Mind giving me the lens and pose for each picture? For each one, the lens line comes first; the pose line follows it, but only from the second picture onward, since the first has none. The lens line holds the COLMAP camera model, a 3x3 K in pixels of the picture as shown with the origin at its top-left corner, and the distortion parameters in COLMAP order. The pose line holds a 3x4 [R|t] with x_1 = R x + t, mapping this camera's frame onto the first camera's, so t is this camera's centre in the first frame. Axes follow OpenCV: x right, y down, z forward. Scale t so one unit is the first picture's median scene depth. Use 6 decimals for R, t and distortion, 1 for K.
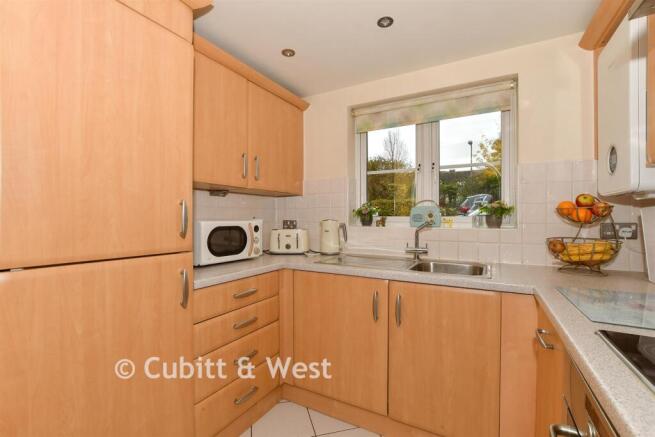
lens RADIAL K [[302.7, 0, 327.5], [0, 302.7, 218.5], [0, 0, 1]] dist [0.012733, 0.000078]
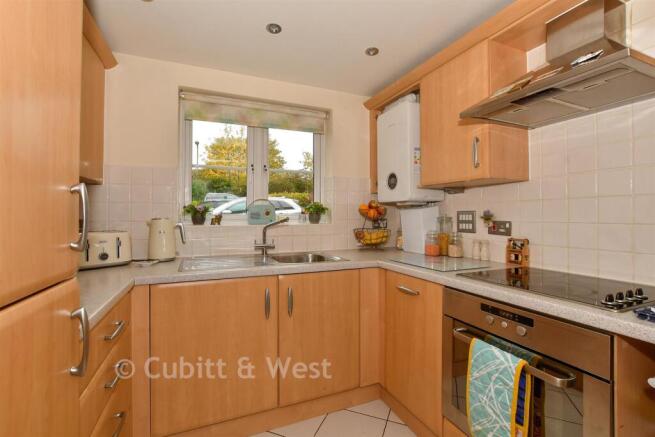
lens RADIAL K [[292.1, 0, 326.5], [0, 292.1, 214.3], [0, 0, 1]] dist [0.000374, 0.000099]
pose [[0.624658, 0.003884, 0.780889, -0.366637], [0.002495, 0.999973, -0.006969, 0.001183], [-0.780895, 0.006301, 0.624631, 0.187870]]
